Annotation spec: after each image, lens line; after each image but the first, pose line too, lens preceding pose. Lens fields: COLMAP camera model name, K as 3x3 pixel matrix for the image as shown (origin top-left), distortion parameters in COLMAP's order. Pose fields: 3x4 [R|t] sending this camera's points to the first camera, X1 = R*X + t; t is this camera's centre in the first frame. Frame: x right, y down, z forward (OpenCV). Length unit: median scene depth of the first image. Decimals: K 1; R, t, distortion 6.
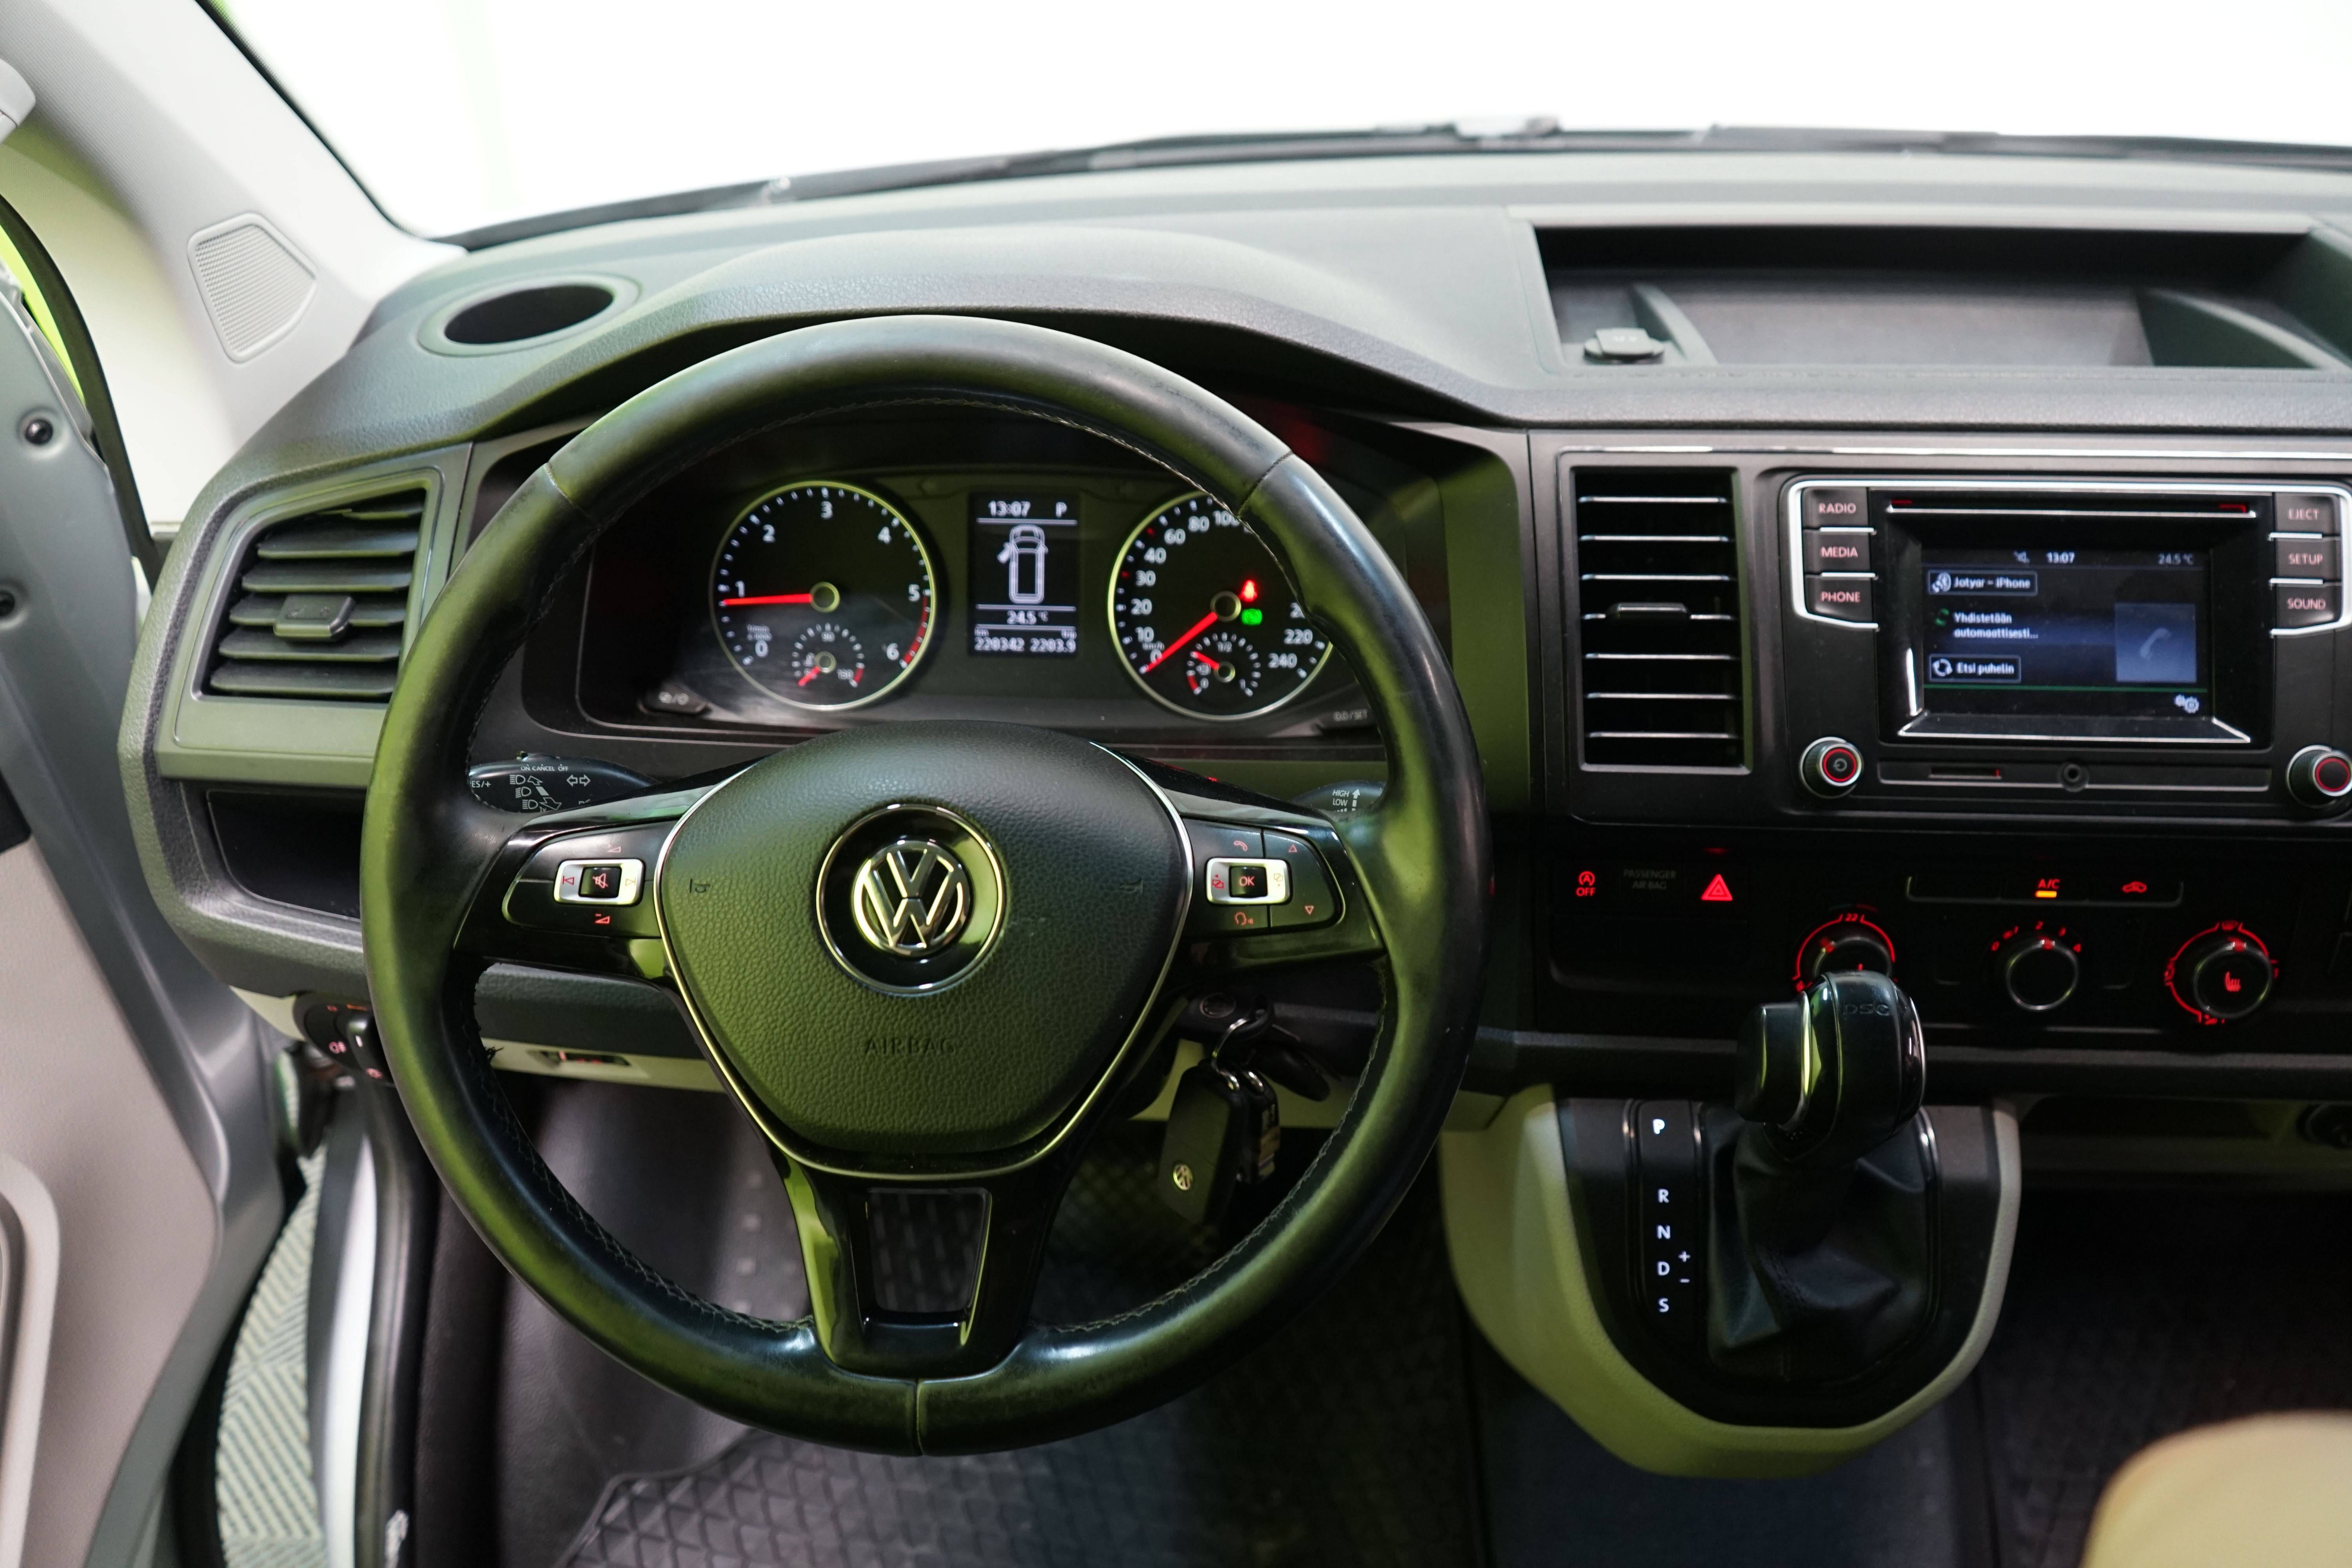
lens RADIAL K [[1910.6, 0, 1159.7], [0, 1910.6, 796.9], [0, 0, 1]] dist [-0.024496, 0.014398]
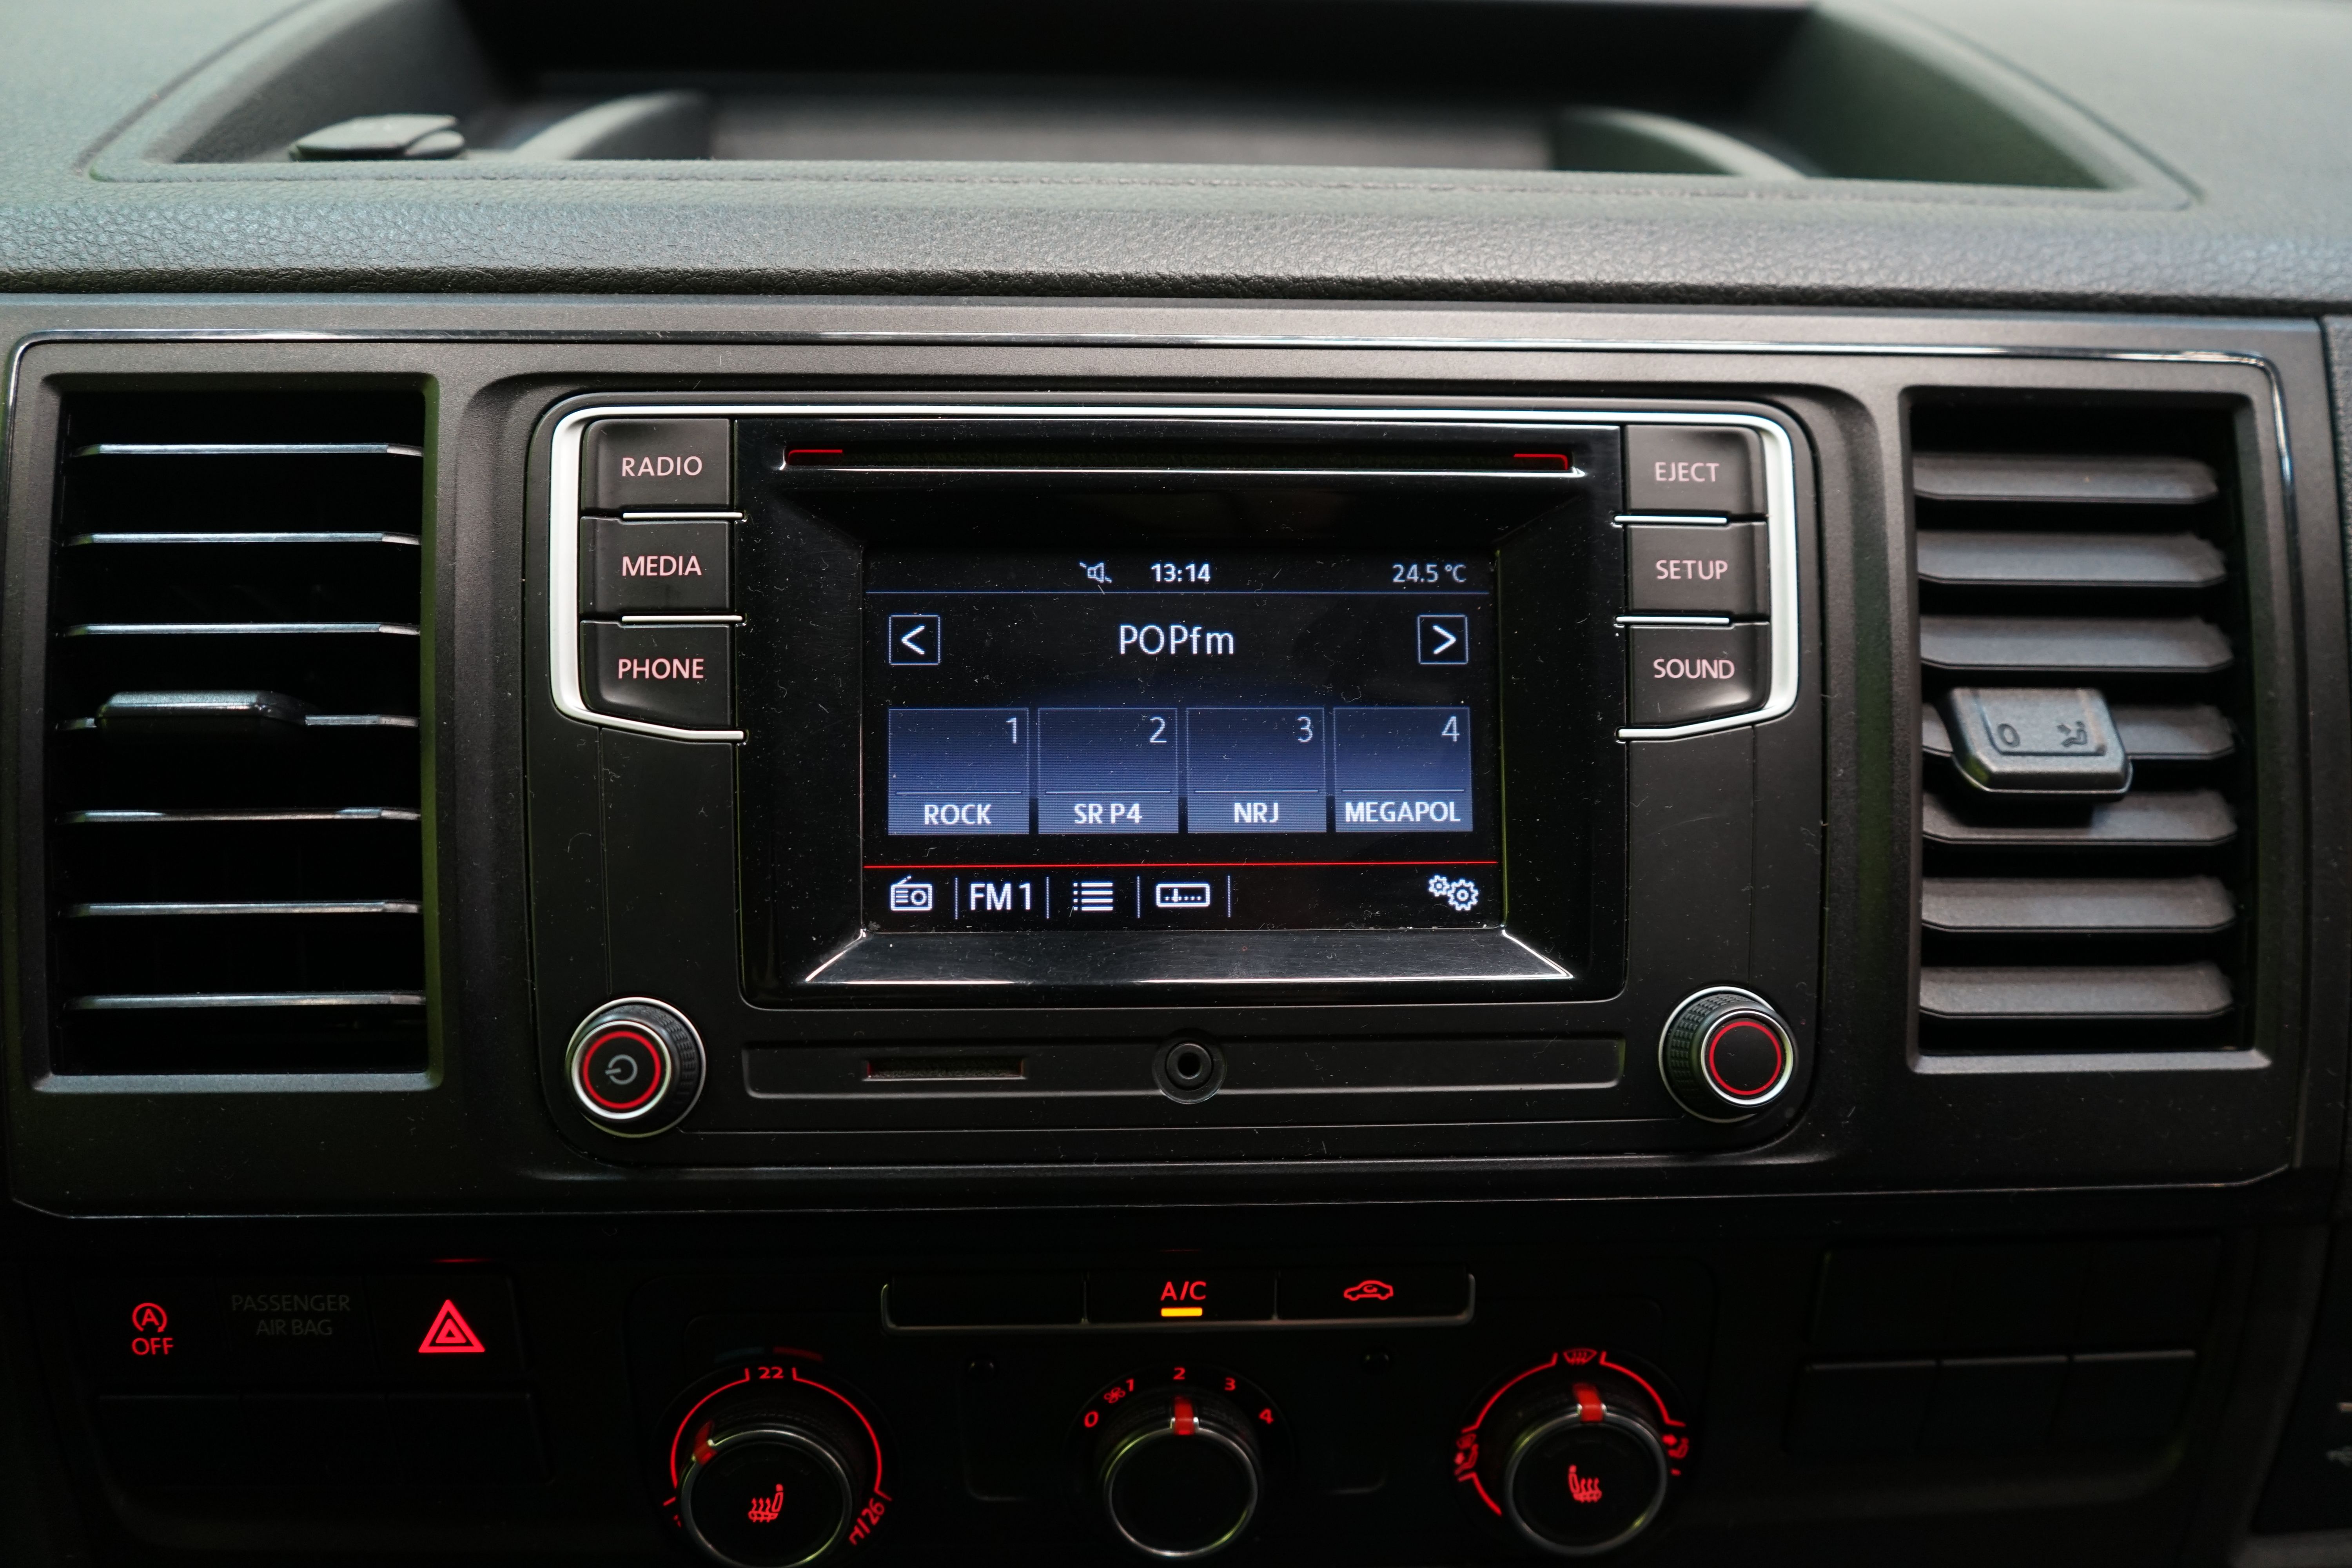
lens RADIAL K [[1910.6, 0, 1178.1], [0, 1910.6, 806.5], [0, 0, 1]] dist [-0.024496, 0.014398]
pose [[0.993734, -0.022878, 0.109406, 0.424129], [0.024304, 0.999636, -0.011716, -0.065377], [-0.109098, 0.014302, 0.993928, 0.552492]]
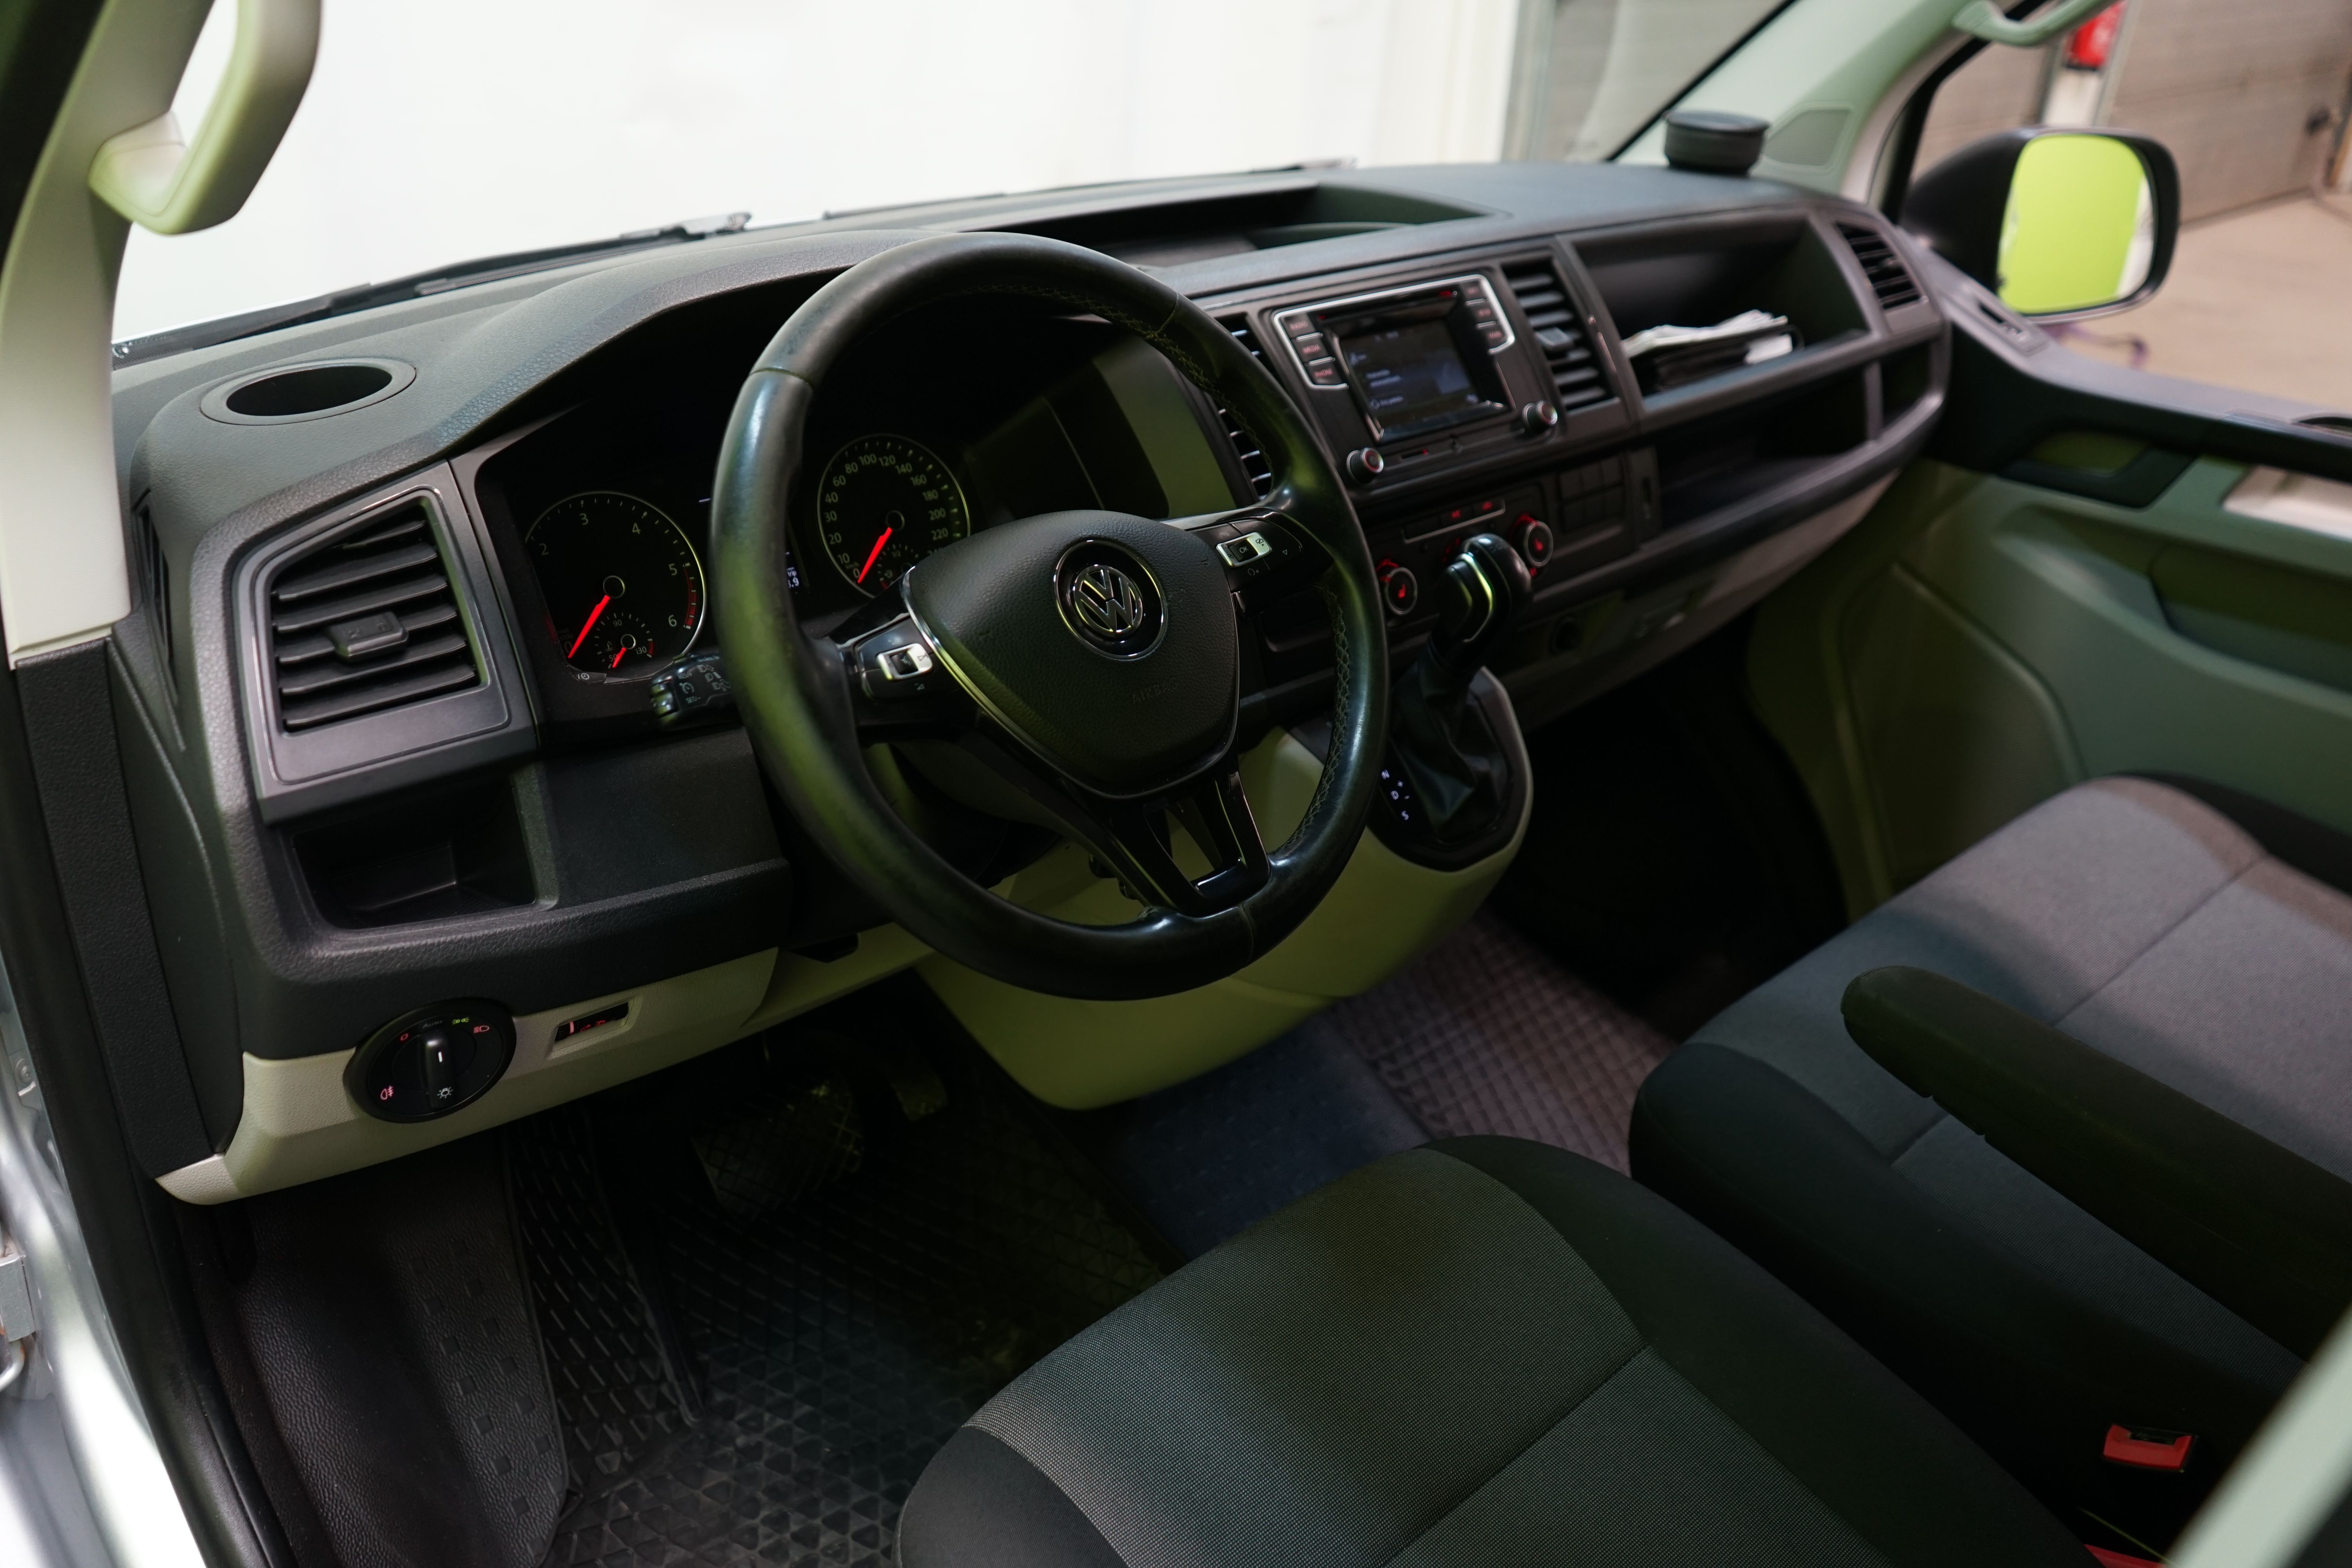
lens RADIAL K [[1910.6, 0, 1180.2], [0, 1910.6, 786.9], [0, 0, 1]] dist [-0.024496, 0.014398]
pose [[0.689219, -0.294053, 0.662200, -0.928836], [0.382429, 0.923904, 0.012231, 0.158457], [-0.615406, 0.244814, 0.749227, -0.078402]]
